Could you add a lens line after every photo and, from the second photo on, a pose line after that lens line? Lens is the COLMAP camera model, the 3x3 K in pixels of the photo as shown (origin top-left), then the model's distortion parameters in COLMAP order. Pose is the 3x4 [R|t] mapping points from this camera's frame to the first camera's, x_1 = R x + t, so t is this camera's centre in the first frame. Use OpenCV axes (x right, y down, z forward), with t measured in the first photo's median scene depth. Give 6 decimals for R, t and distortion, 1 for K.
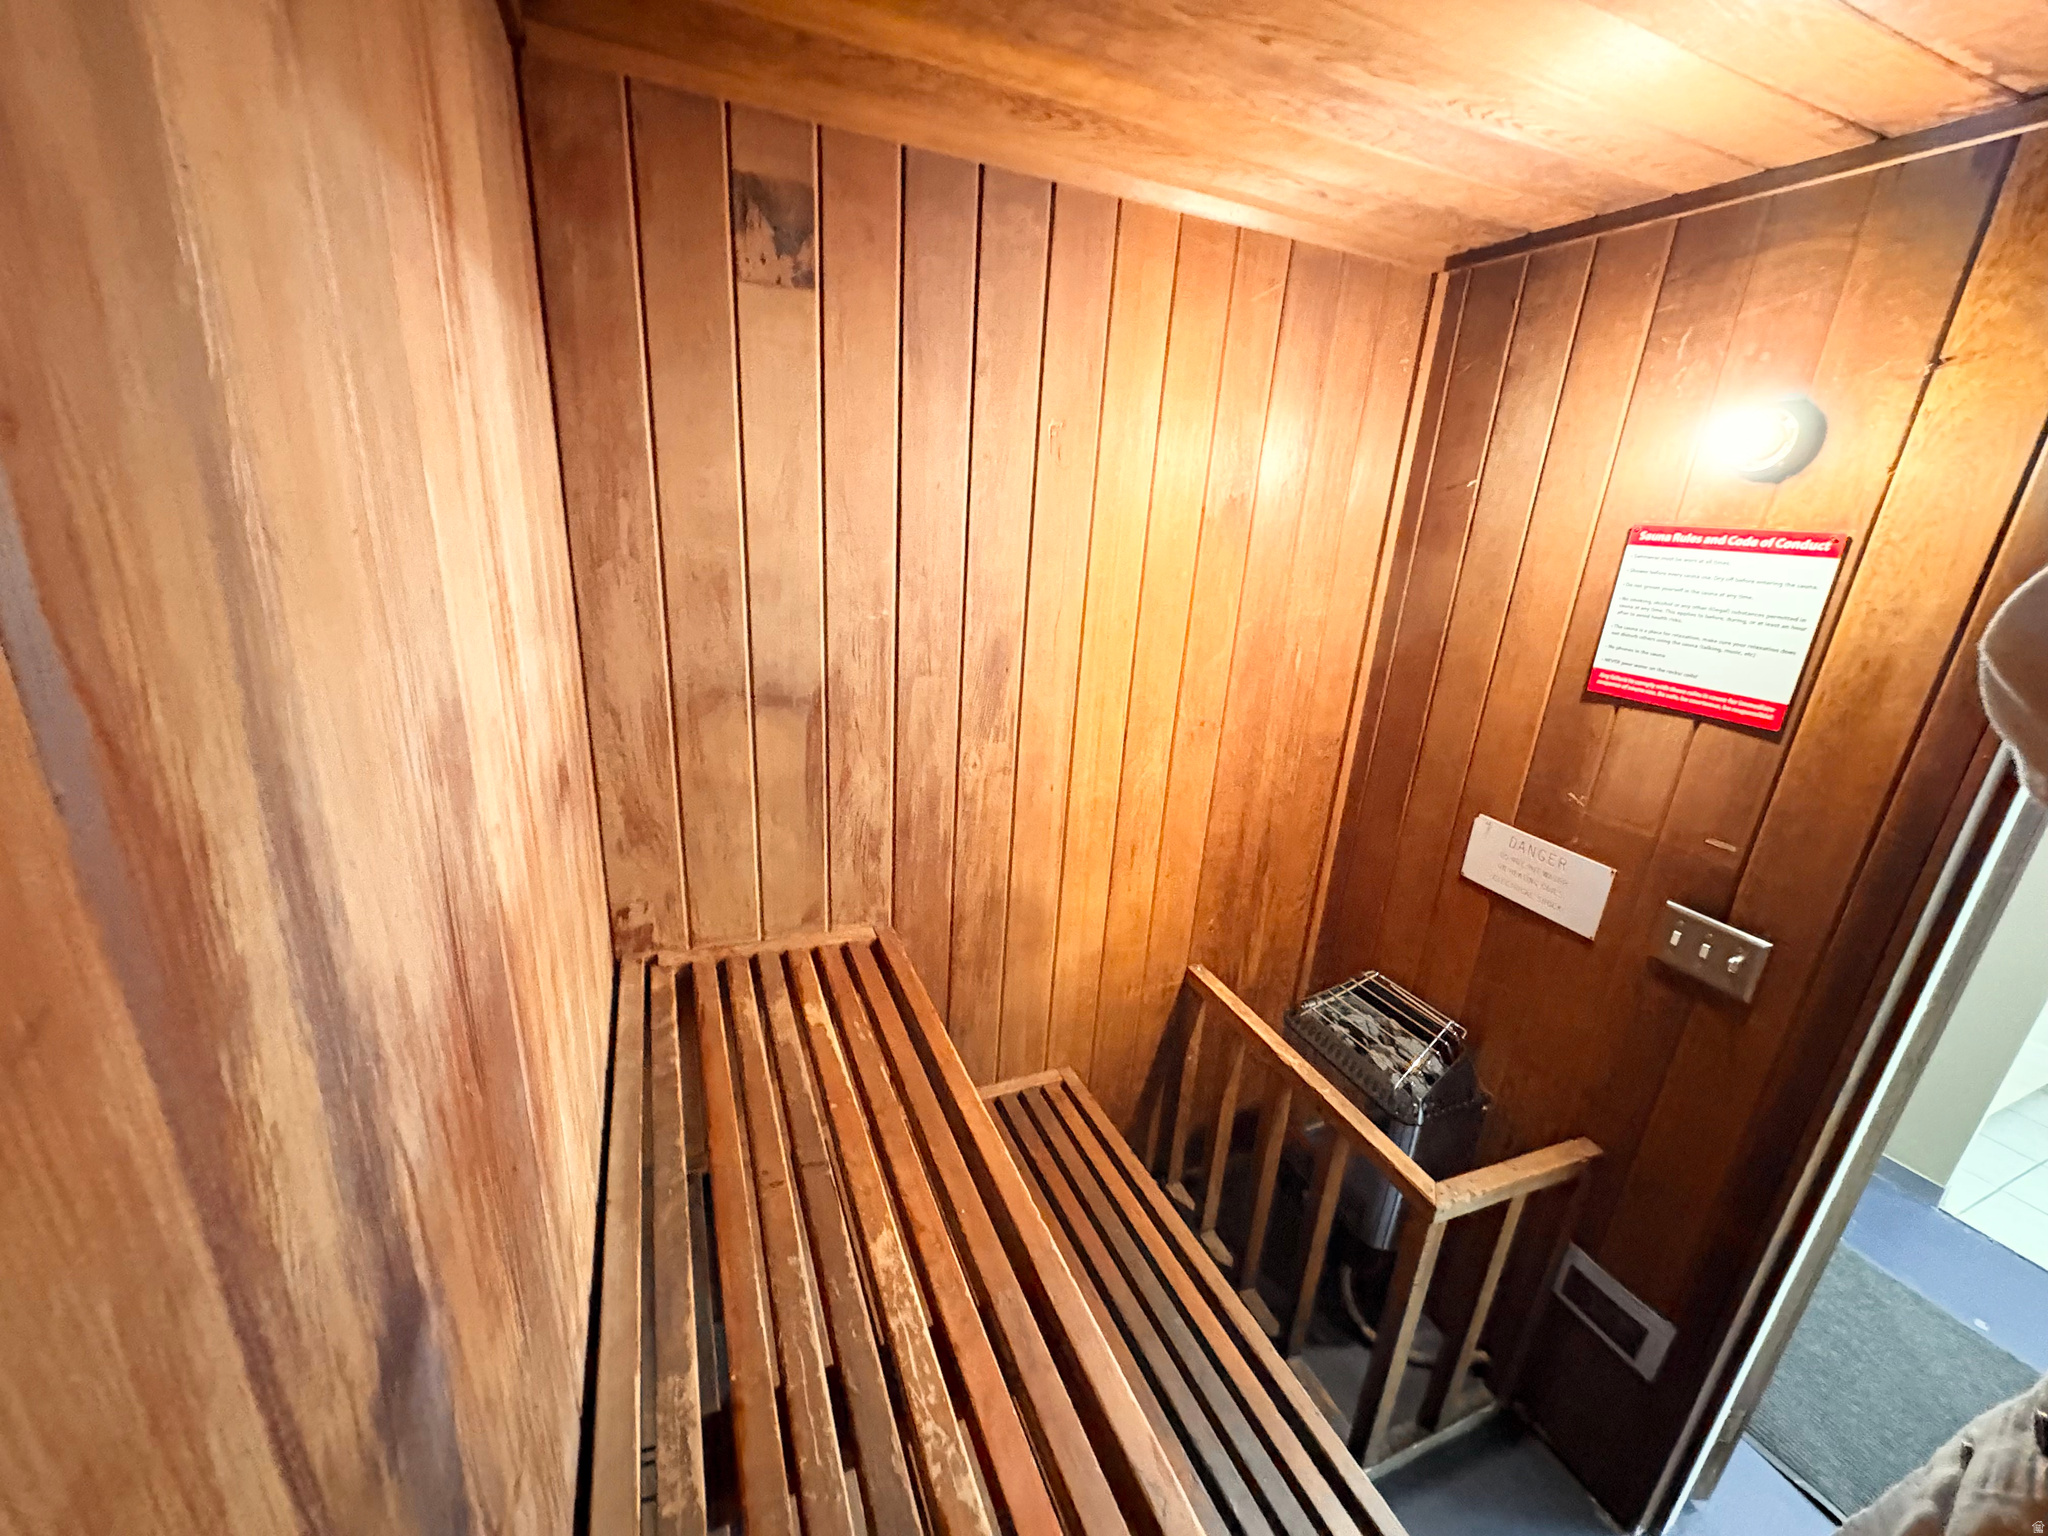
lens RADIAL K [[815.1, 0, 1024.0], [0, 815.1, 768.0], [0, 0, 1]] dist [-0.000018, 0.000082]
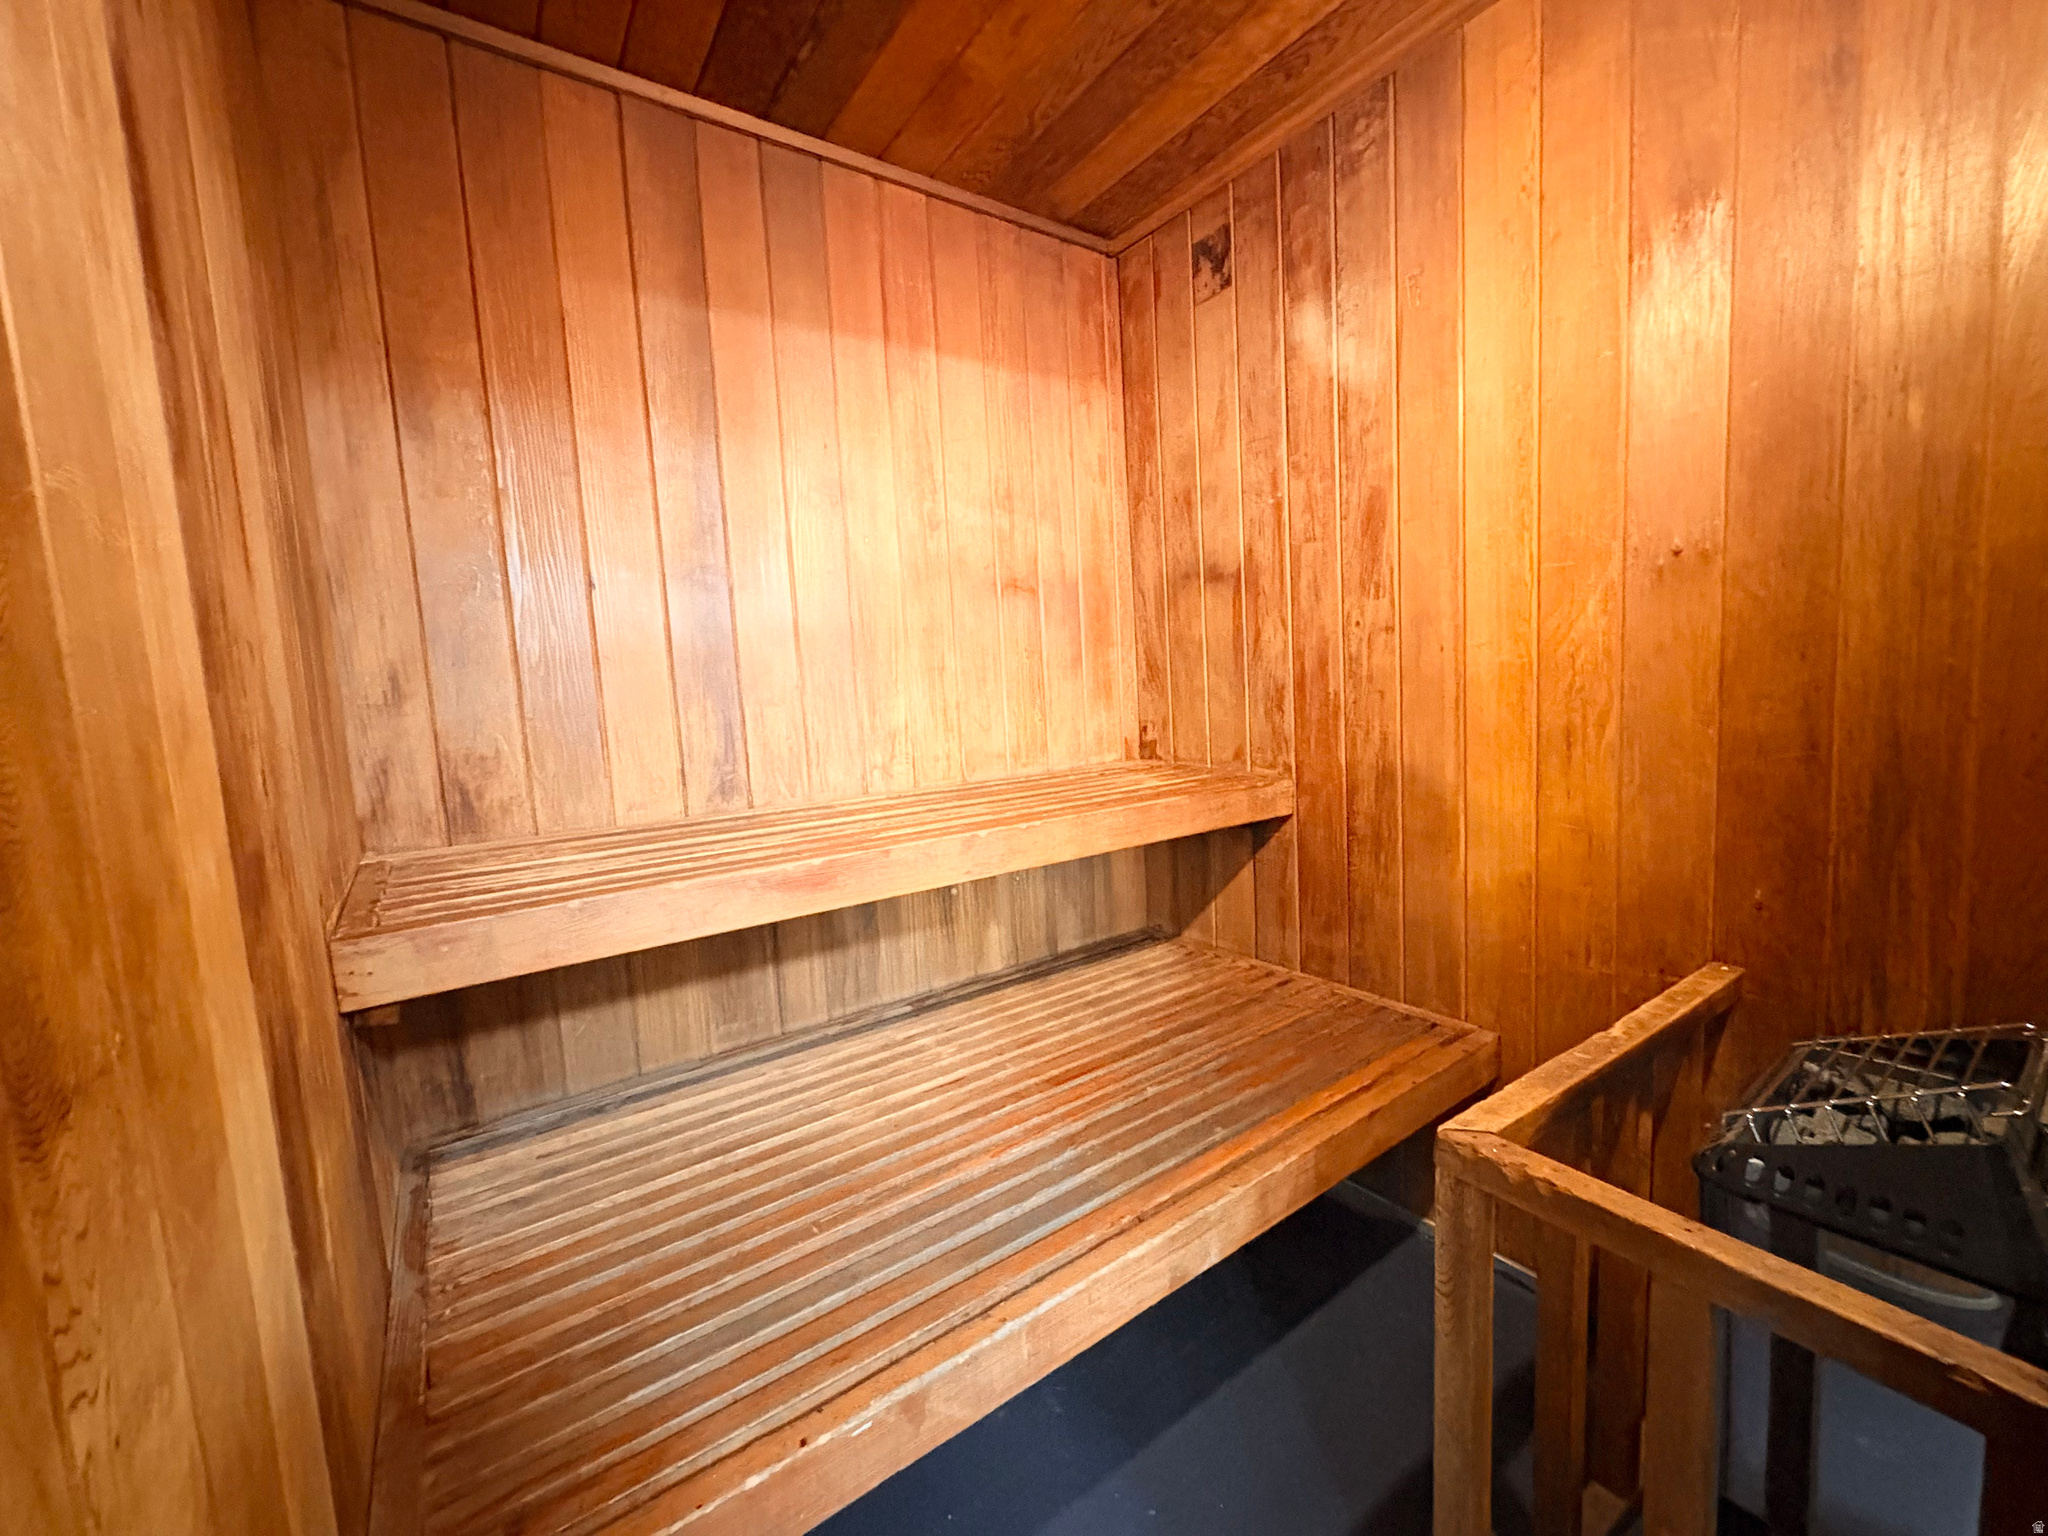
lens RADIAL K [[830.4, 0, 1024.0], [0, 830.4, 768.0], [0, 0, 1]] dist [0.000881, 0.000148]
pose [[0.191492, 0.024286, -0.981194, 0.957167], [-0.238964, 0.970765, -0.022609, 0.318992], [0.951959, 0.238800, 0.191698, 0.460919]]
